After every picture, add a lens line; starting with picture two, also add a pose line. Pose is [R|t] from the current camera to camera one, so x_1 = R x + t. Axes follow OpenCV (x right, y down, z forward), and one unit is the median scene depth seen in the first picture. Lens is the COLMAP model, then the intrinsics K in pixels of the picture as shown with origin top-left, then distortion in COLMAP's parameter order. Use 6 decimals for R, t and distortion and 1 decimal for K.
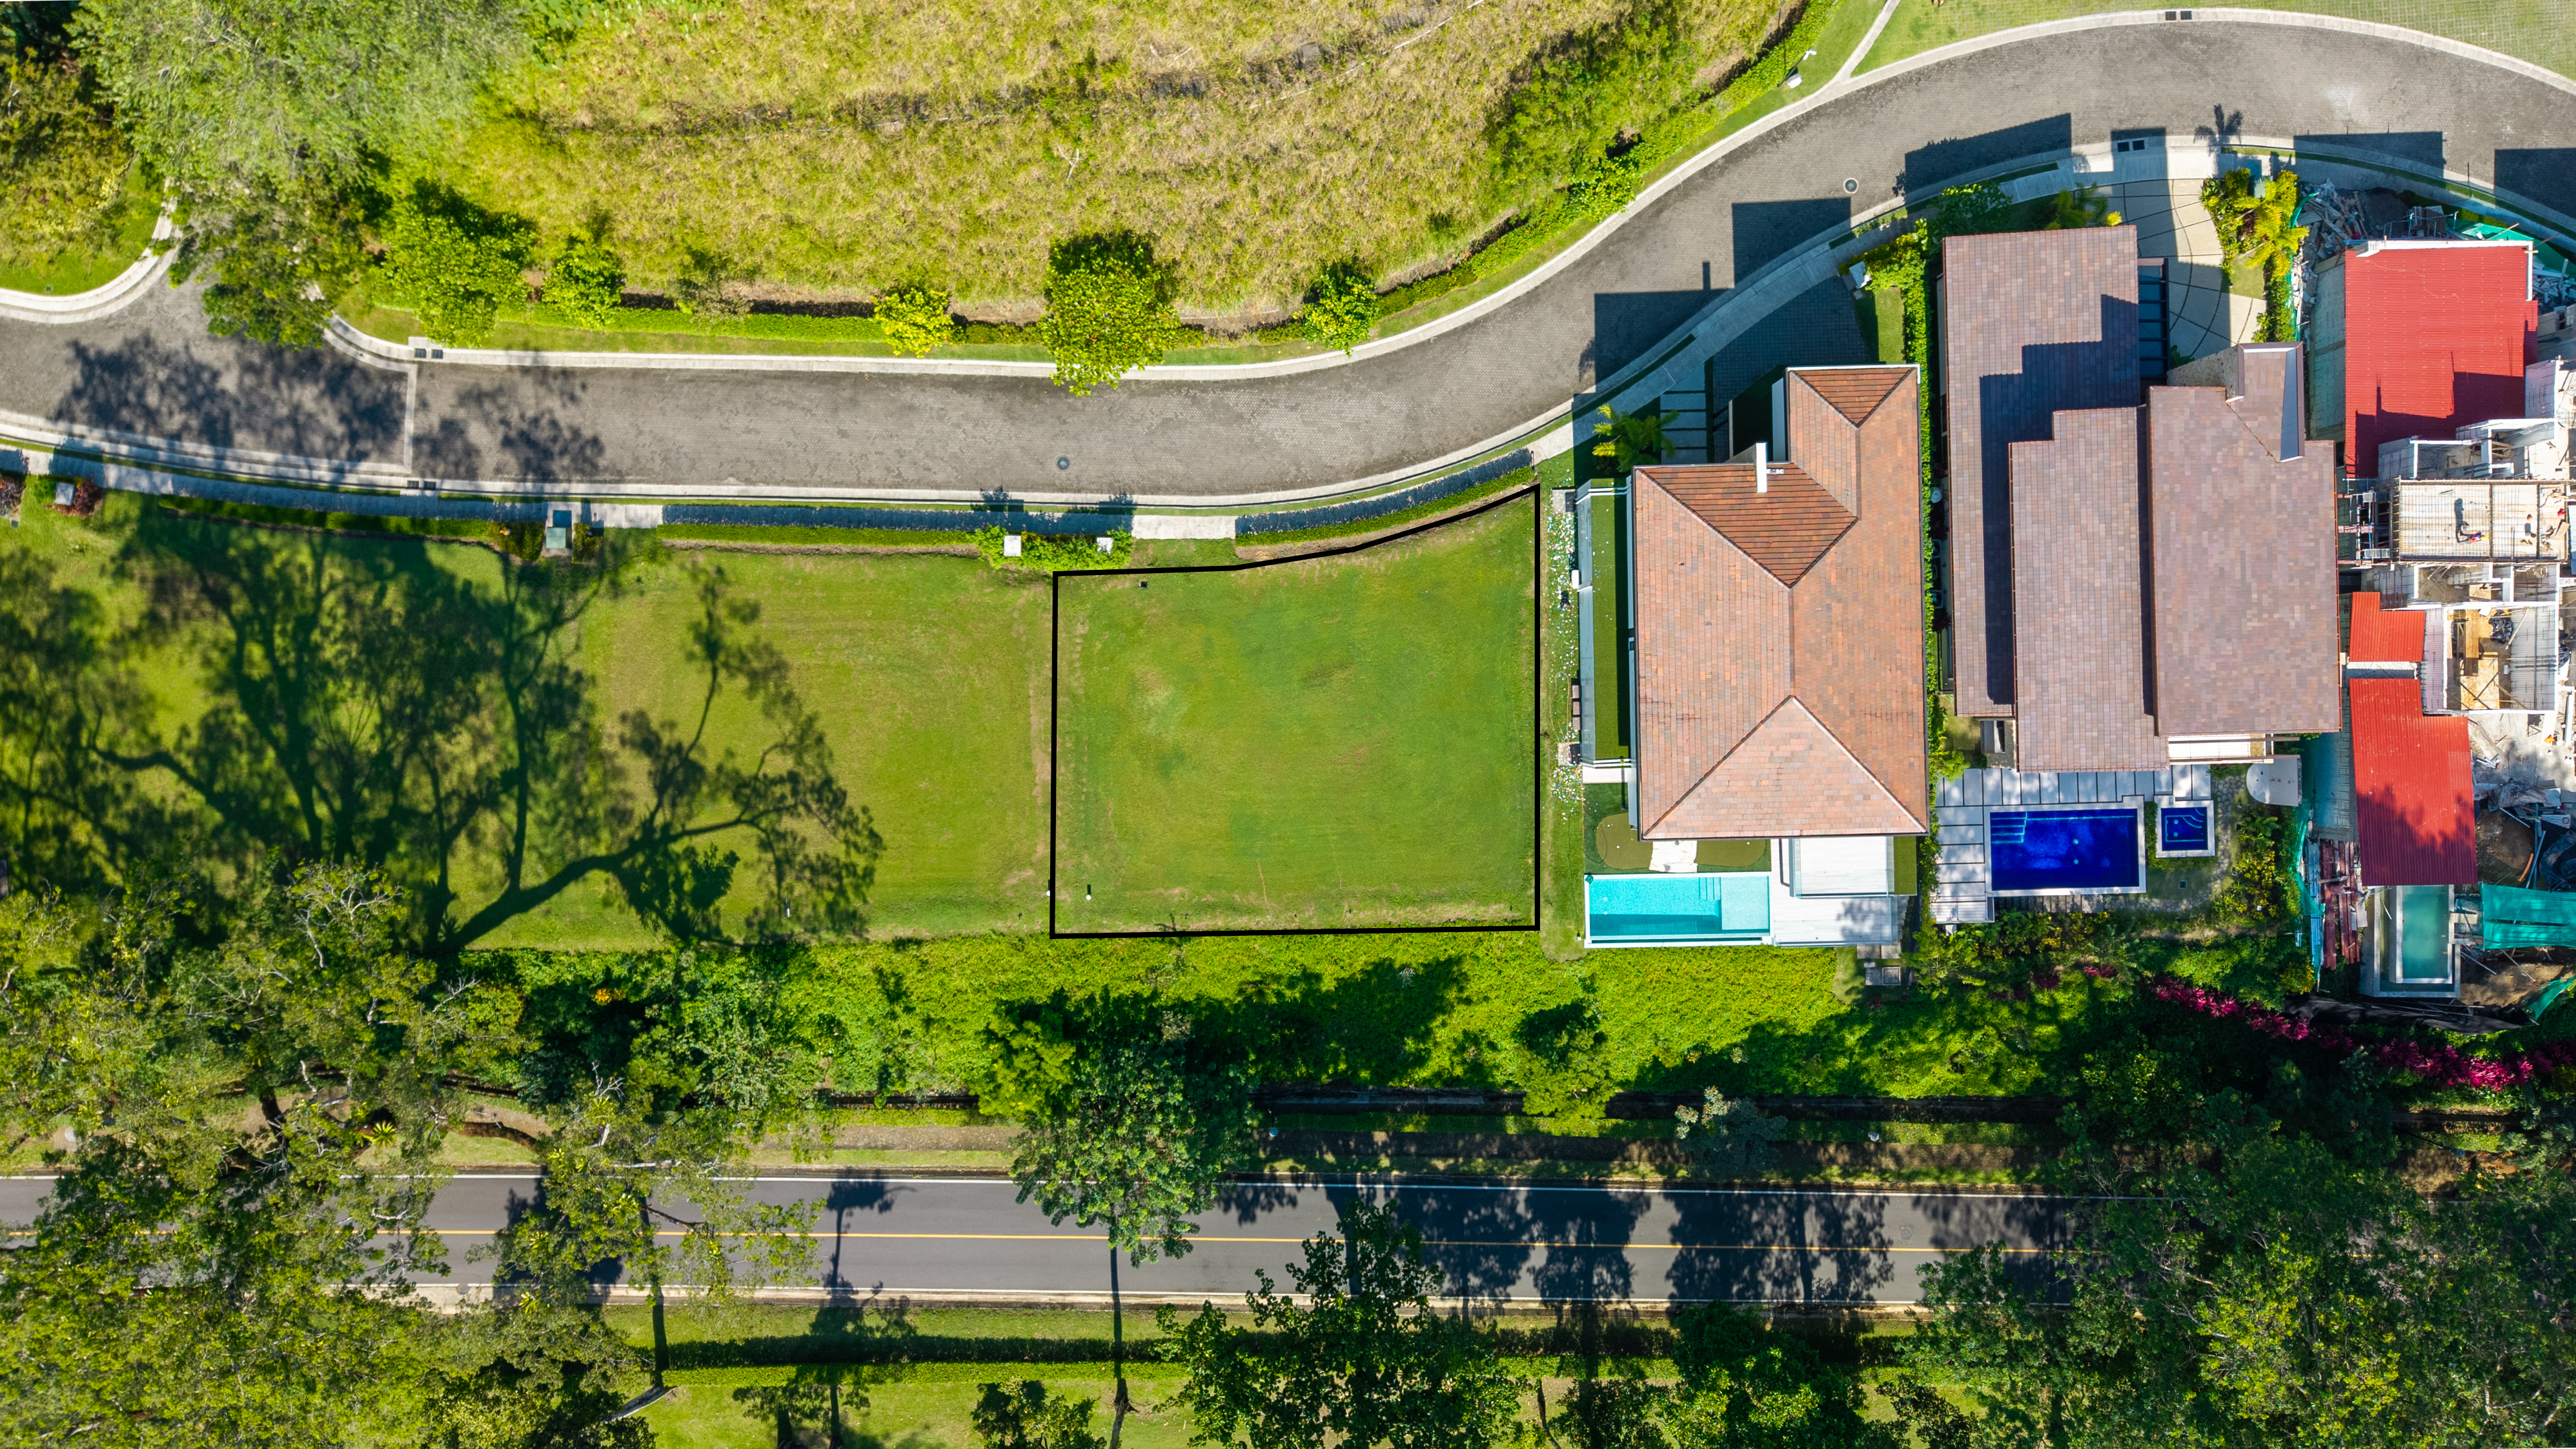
lens RADIAL K [[1739.8, 0, 1288.8], [0, 1739.8, 724.1], [0, 0, 1]] dist [0.001088, -0.020498]
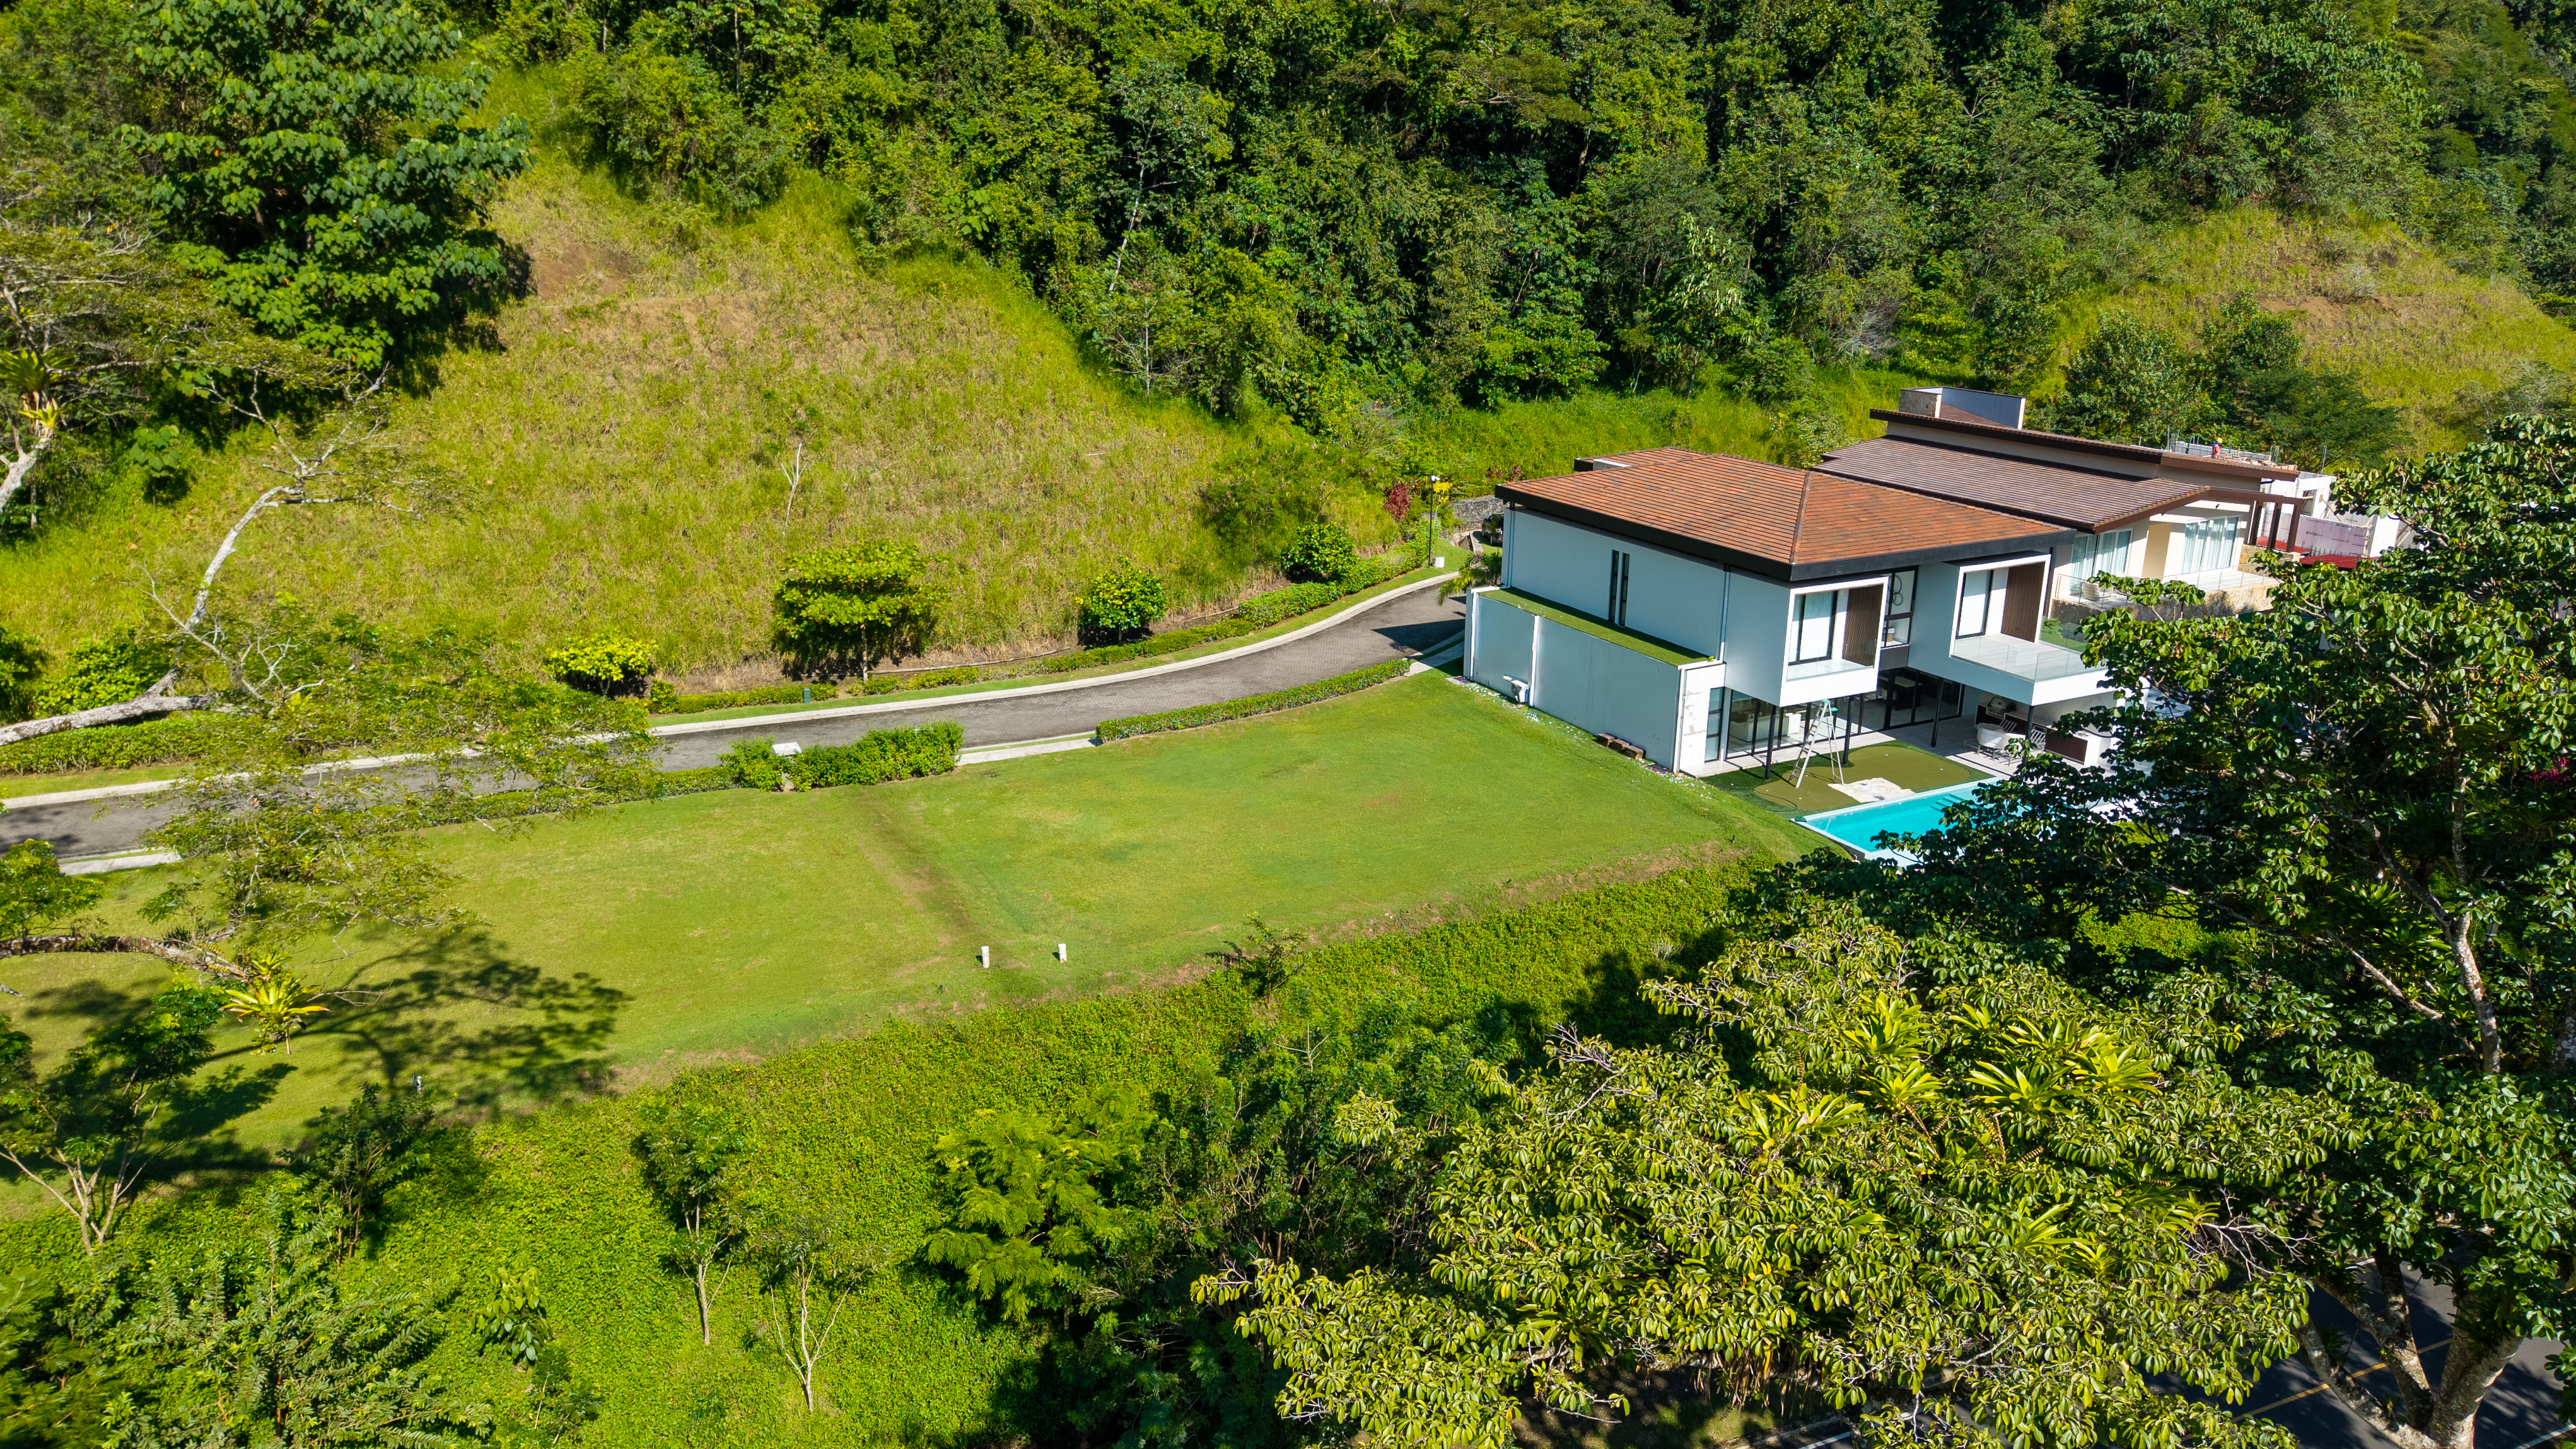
lens RADIAL K [[1739.7, 0, 1281.6], [0, 1739.7, 738.4], [0, 0, 1]] dist [0.001088, -0.020498]
pose [[0.902456, -0.129538, 0.410844, -0.257554], [0.430708, 0.288913, -0.854997, 0.545508], [-0.007943, 0.948551, 0.316524, 0.770792]]
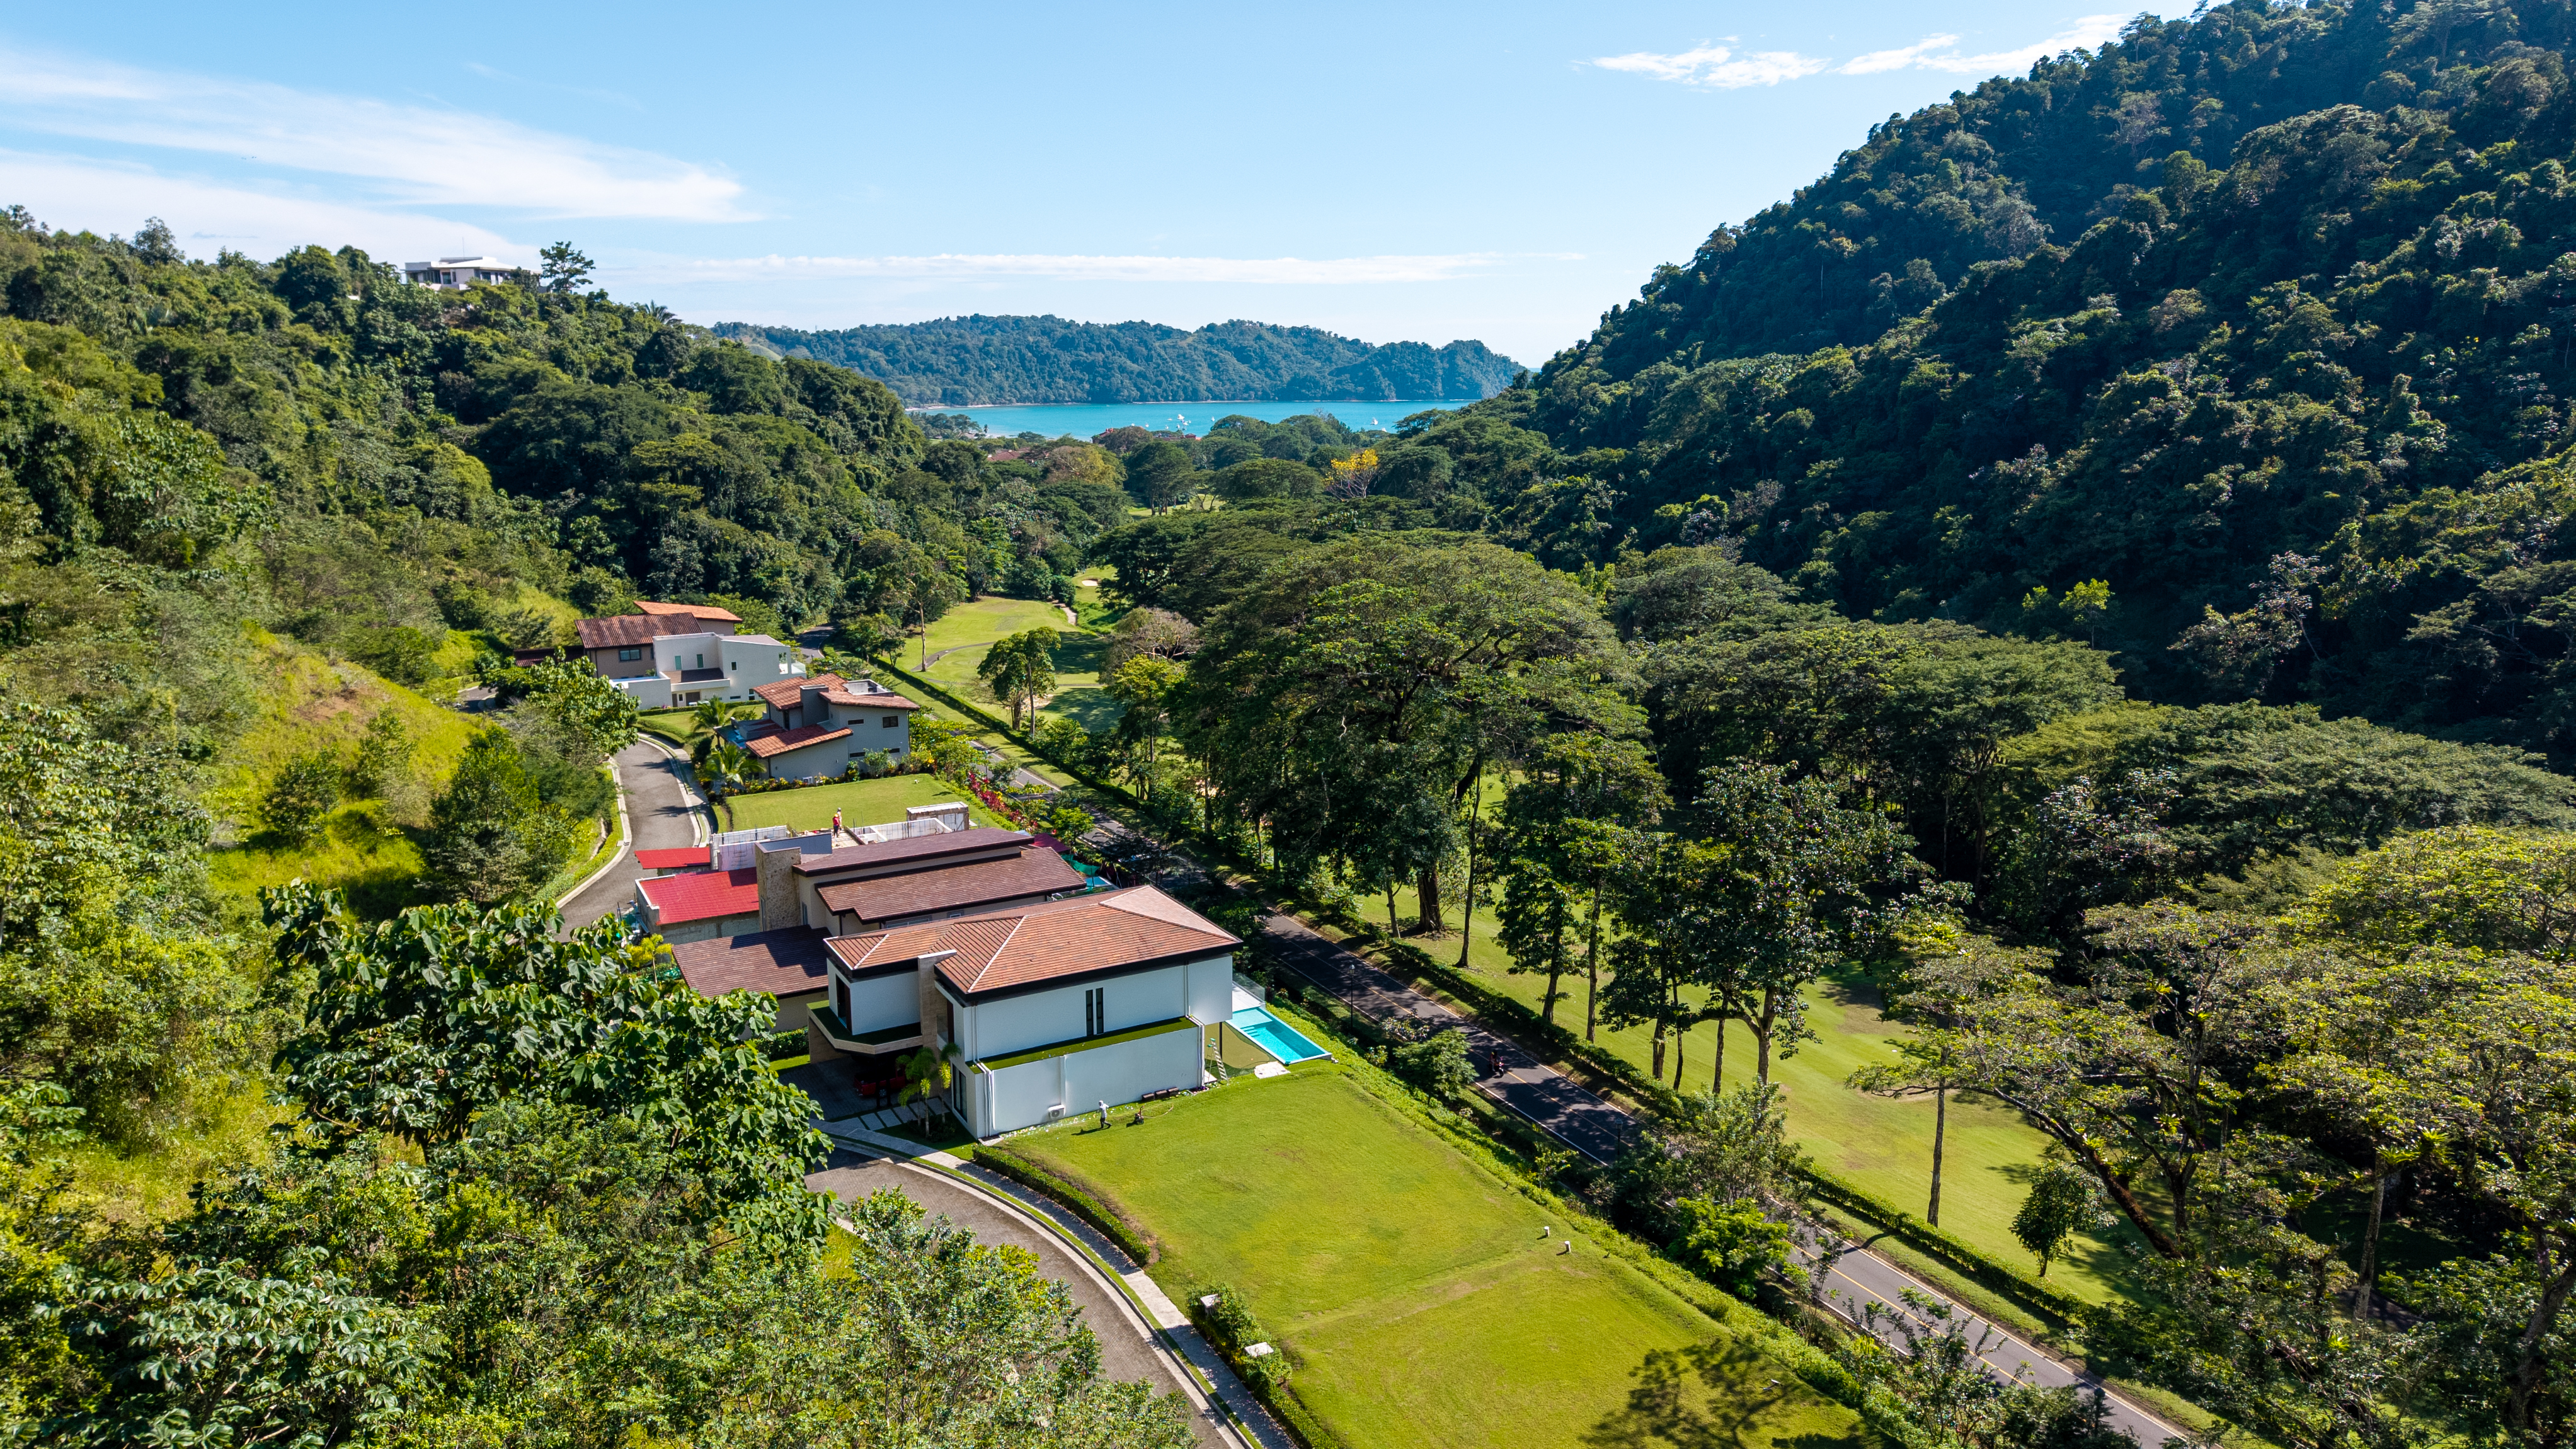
lens RADIAL K [[1739.8, 0, 1297.5], [0, 1739.8, 720.8], [0, 0, 1]] dist [0.001088, -0.020498]
pose [[-0.472195, -0.185840, 0.861682, -0.821122], [0.881418, -0.086701, 0.464311, -0.442872], [-0.011579, 0.978747, 0.204742, 0.523545]]
